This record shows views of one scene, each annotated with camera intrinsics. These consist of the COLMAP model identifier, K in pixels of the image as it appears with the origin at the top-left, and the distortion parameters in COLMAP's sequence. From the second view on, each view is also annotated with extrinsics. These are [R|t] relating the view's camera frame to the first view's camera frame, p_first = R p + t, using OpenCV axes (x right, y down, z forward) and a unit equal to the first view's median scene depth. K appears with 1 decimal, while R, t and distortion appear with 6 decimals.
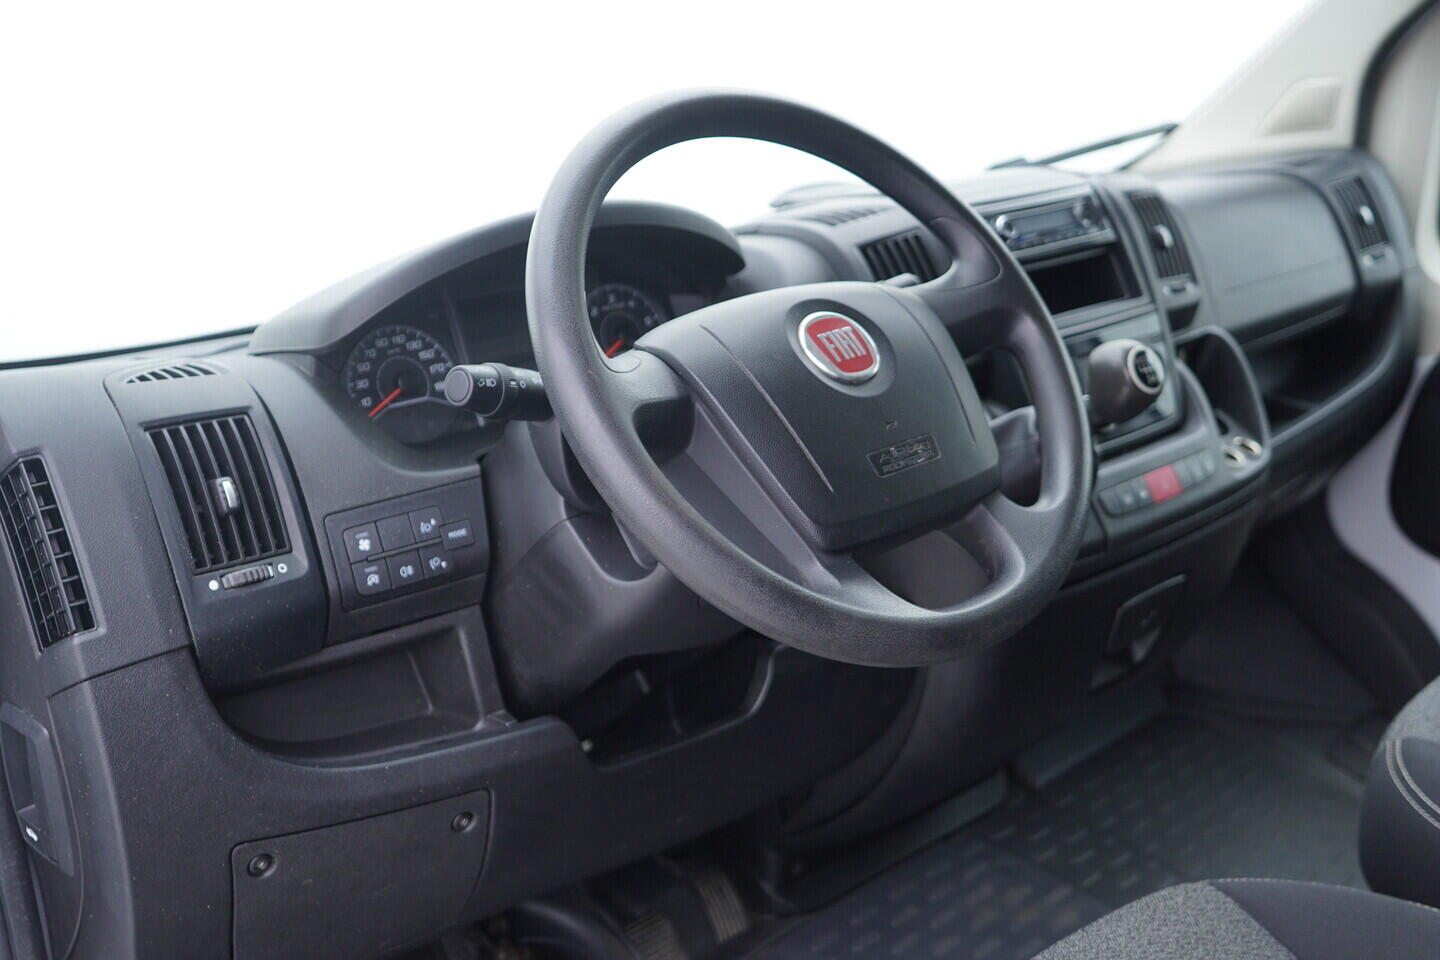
lens RADIAL K [[1481.4, 0, 720.0], [0, 1481.4, 480.0], [0, 0, 1]] dist [-0.011562, 0.020817]
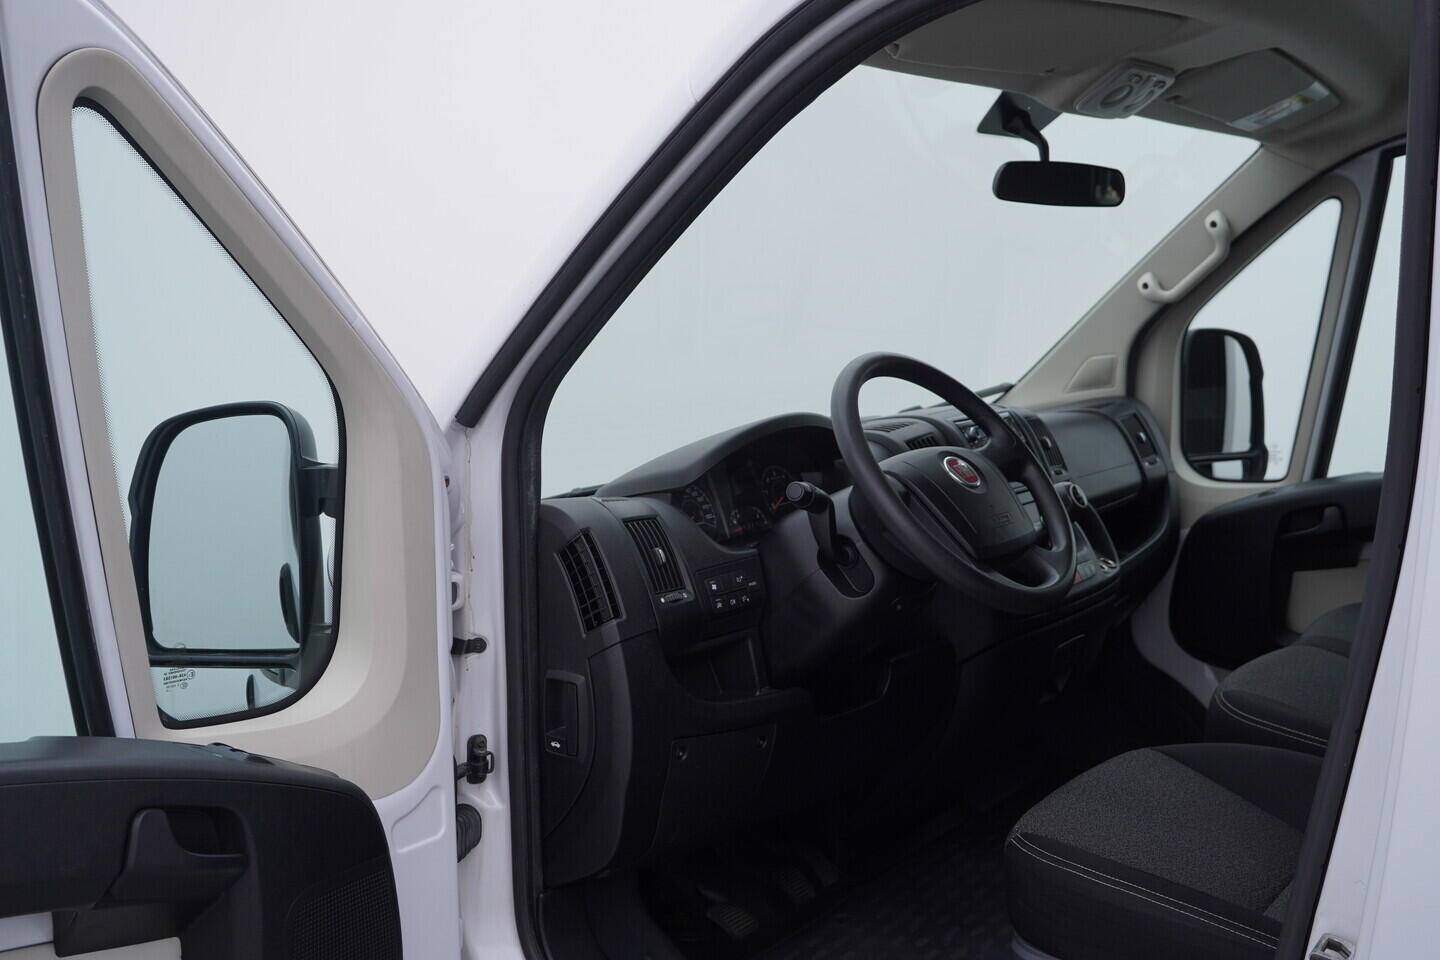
lens RADIAL K [[1481.4, 0, 720.0], [0, 1481.4, 480.0], [0, 0, 1]] dist [-0.011562, 0.020817]
pose [[0.983130, -0.021824, 0.181603, -0.555759], [0.056145, 0.980932, -0.186063, 0.254268], [-0.174079, 0.193120, 0.965609, -0.831586]]
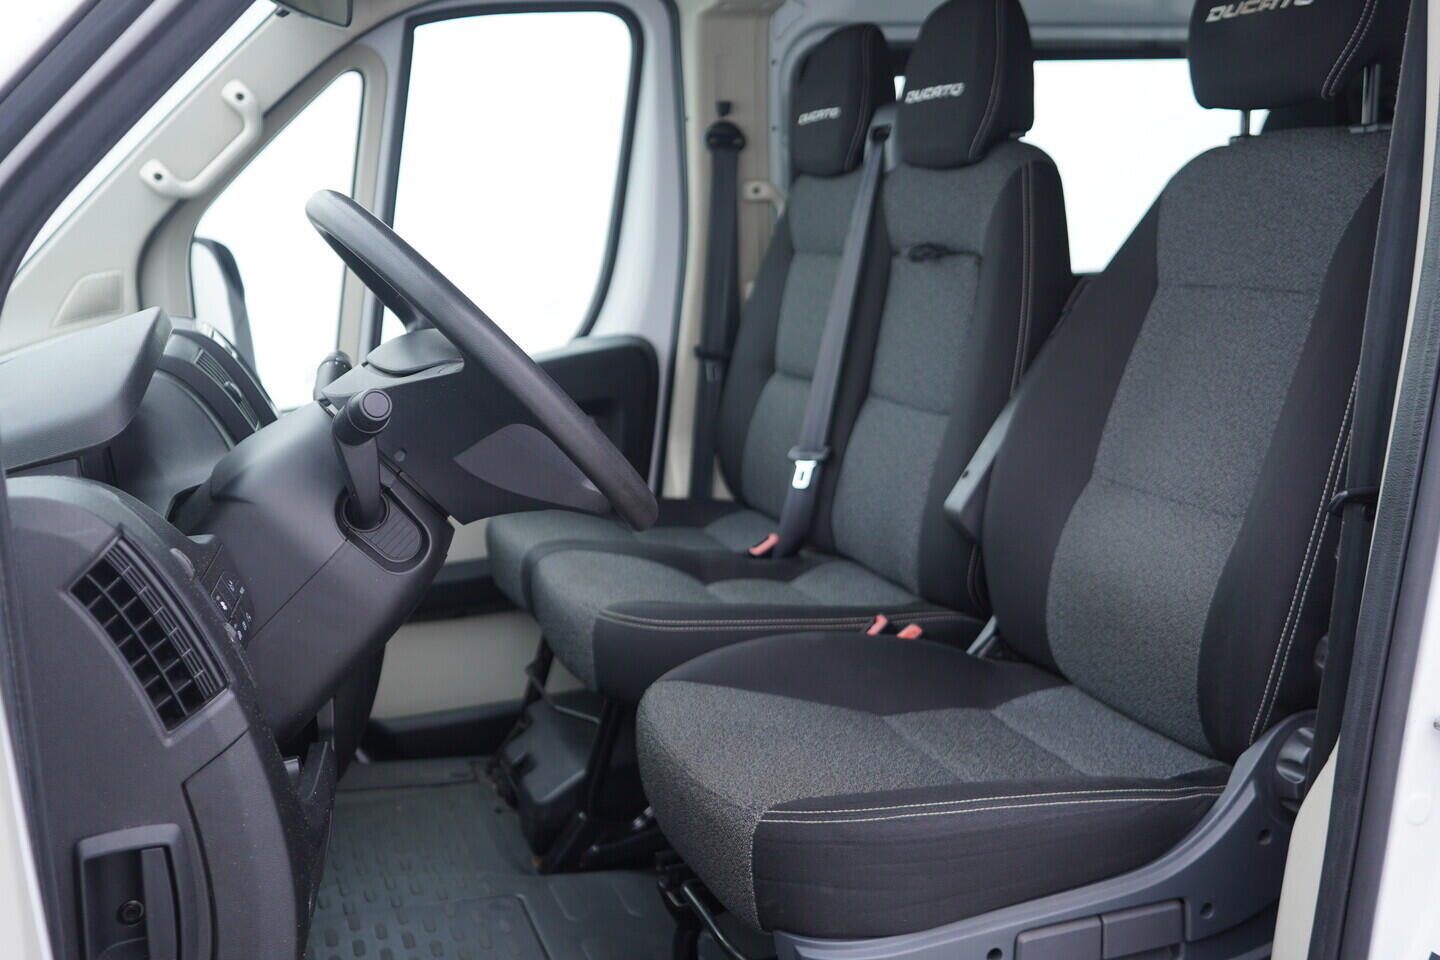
lens RADIAL K [[1481.4, 0, 720.0], [0, 1481.4, 480.0], [0, 0, 1]] dist [-0.011562, 0.020817]
pose [[0.343950, -0.162265, 0.924861, -1.036883], [0.346668, 0.937315, 0.035526, 0.044894], [-0.872651, 0.308401, 0.378641, 0.252677]]
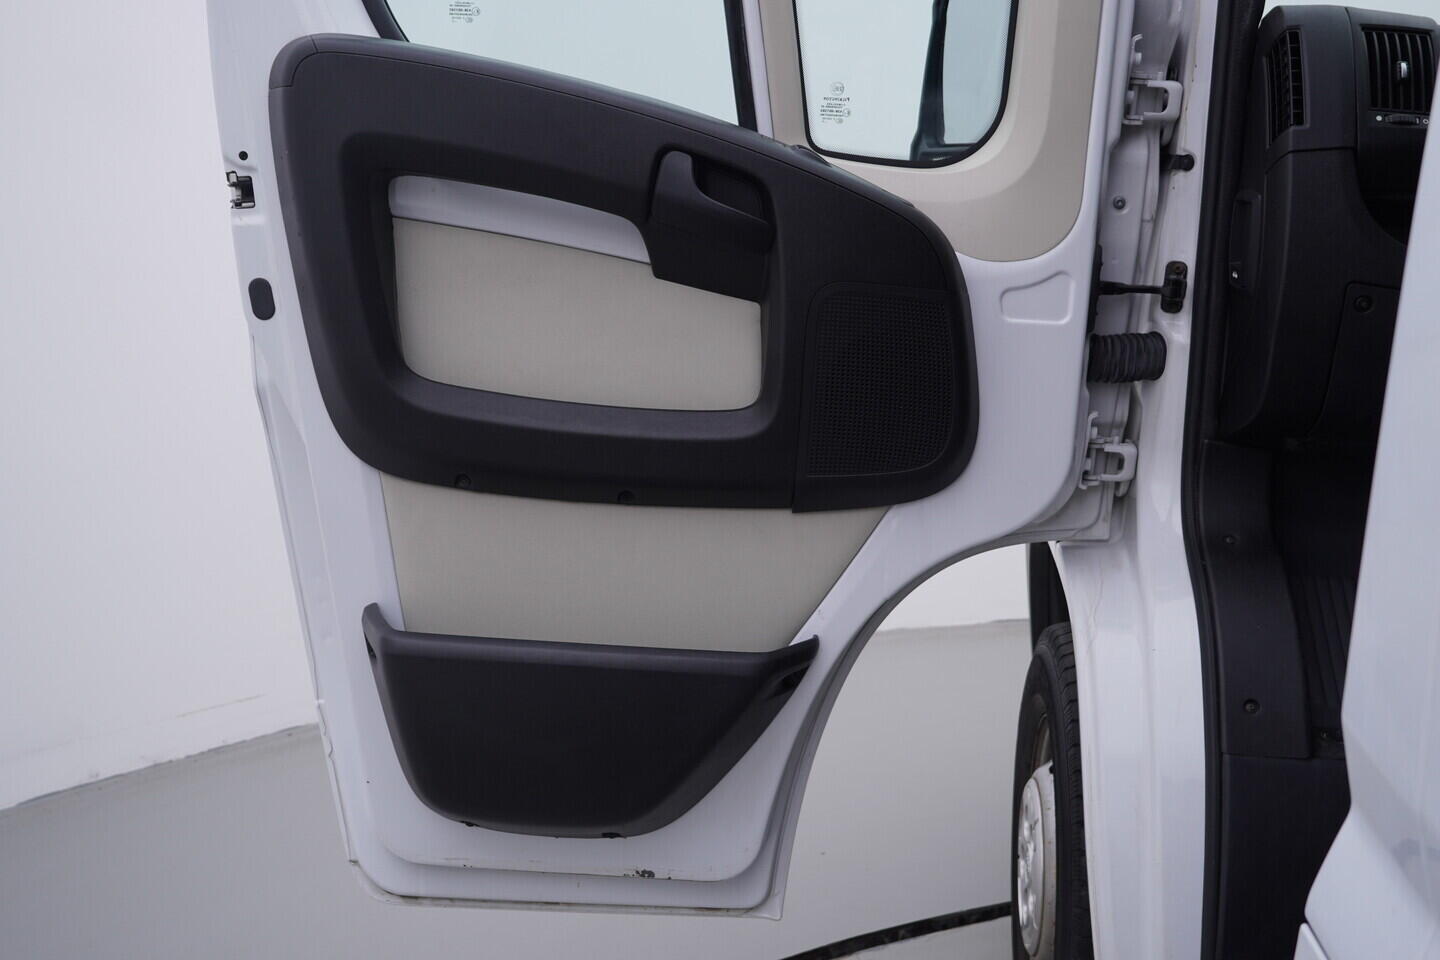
lens RADIAL K [[1481.4, 0, 720.0], [0, 1481.4, 480.0], [0, 0, 1]] dist [-0.011562, 0.020817]
pose [[0.672545, 0.181928, -0.717346, 0.371272], [-0.257526, 0.966265, 0.003614, 0.574017], [0.693804, 0.182305, 0.696707, -0.513458]]
